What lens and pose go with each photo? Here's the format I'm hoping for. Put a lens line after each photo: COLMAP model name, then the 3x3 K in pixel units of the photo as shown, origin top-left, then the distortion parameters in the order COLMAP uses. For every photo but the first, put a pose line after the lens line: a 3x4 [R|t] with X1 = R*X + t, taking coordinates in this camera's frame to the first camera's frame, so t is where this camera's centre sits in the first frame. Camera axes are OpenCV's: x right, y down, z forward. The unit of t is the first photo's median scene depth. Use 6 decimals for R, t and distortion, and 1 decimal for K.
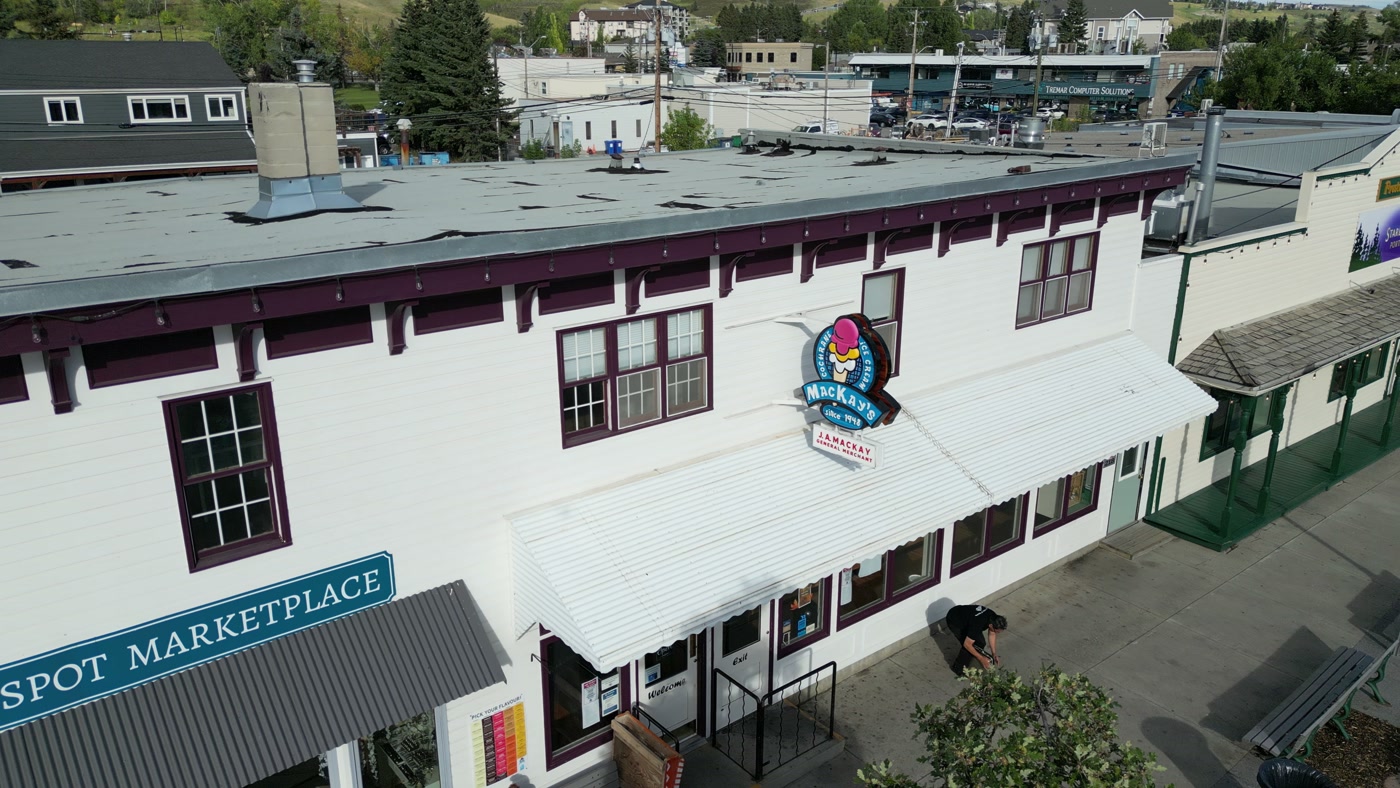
lens RADIAL K [[1028.1, 0, 700.0], [0, 1028.1, 394.0], [0, 0, 1]] dist [0.085315, -0.091859]
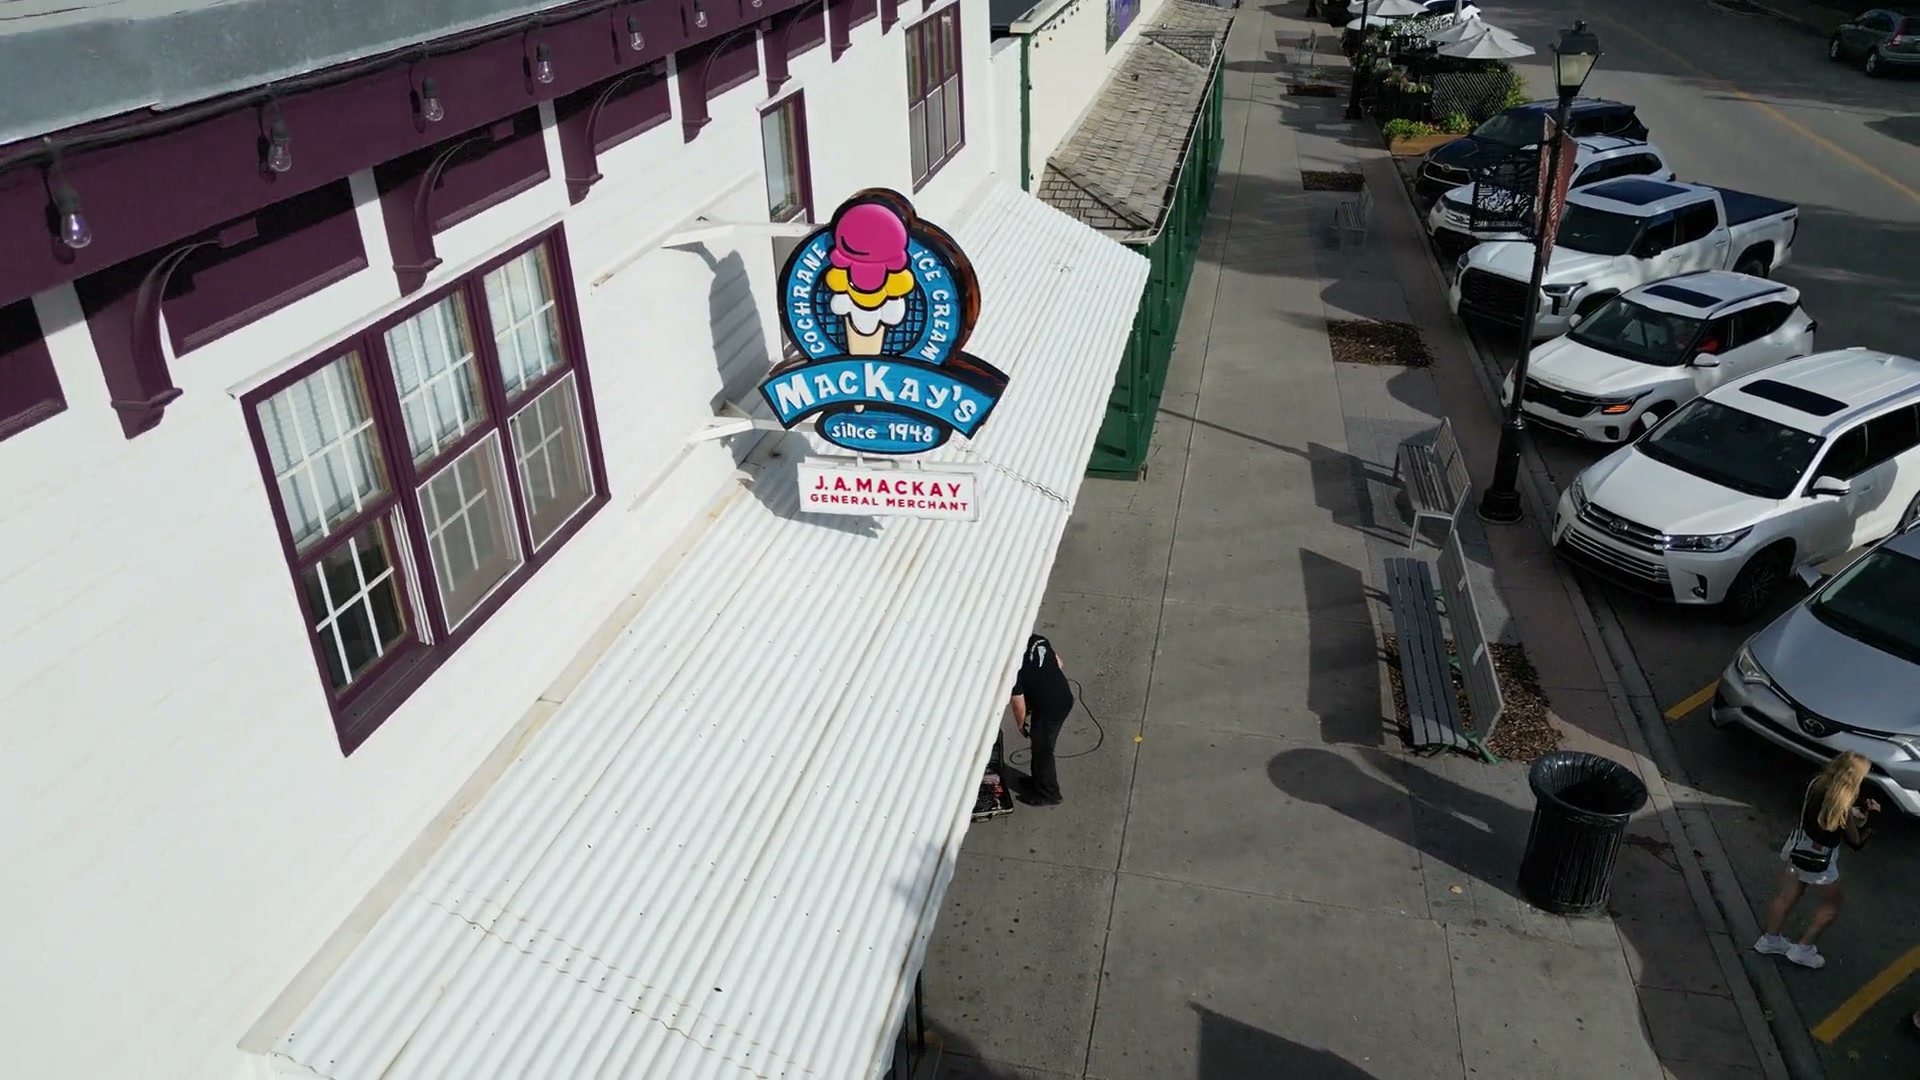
lens RADIAL K [[1429.4, 0, 992.6], [0, 1429.4, 540.8], [0, 0, 1]] dist [0.085895, -0.108474]
pose [[0.769334, -0.302986, 0.562428, -0.190876], [0.216960, 0.951970, 0.216060, -0.057012], [-0.600878, -0.044198, 0.798118, 0.481510]]
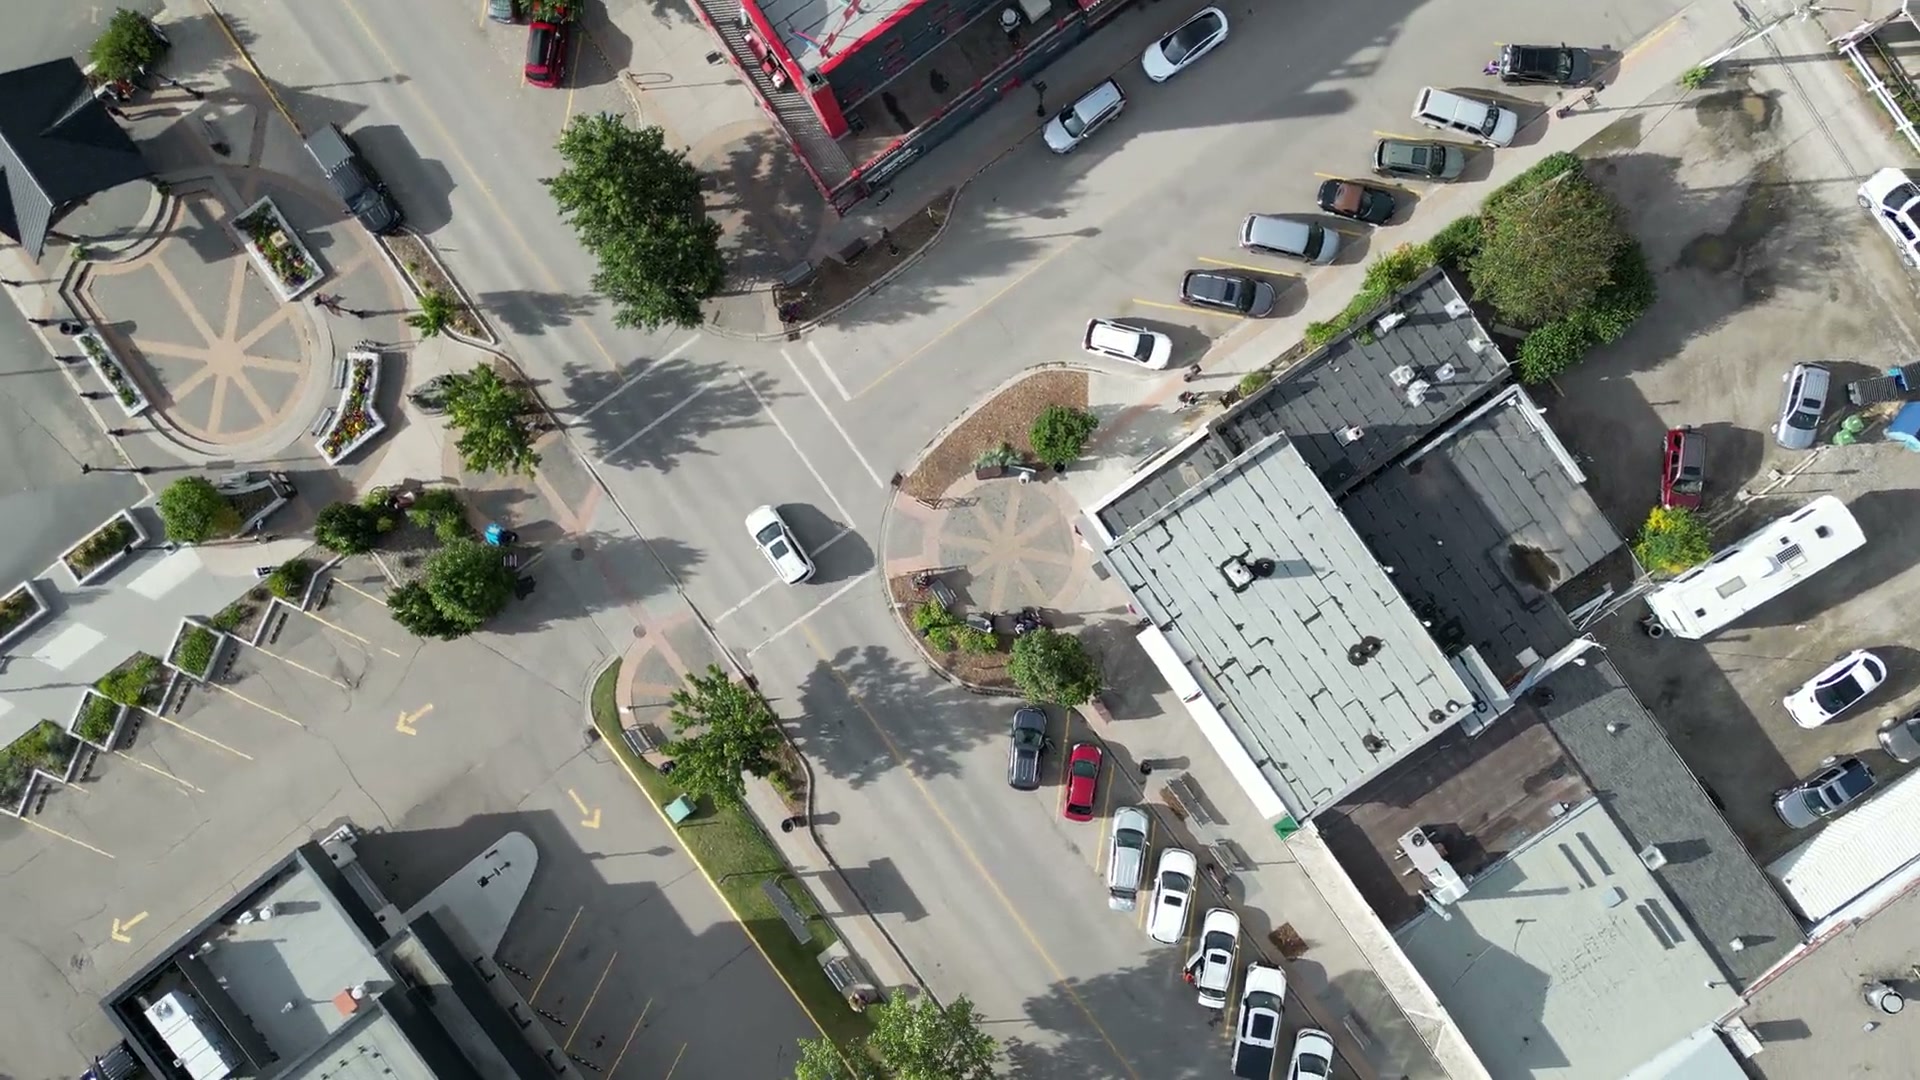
lens RADIAL K [[1390.3, 0, 976.8], [0, 1390.3, 541.7], [0, 0, 1]] dist [0.142531, -0.284950]
pose [[-0.070236, 0.997251, 0.023625, -0.645304], [-0.280648, -0.042481, 0.958870, -5.844351], [0.957238, 0.060717, 0.282860, -1.796405]]
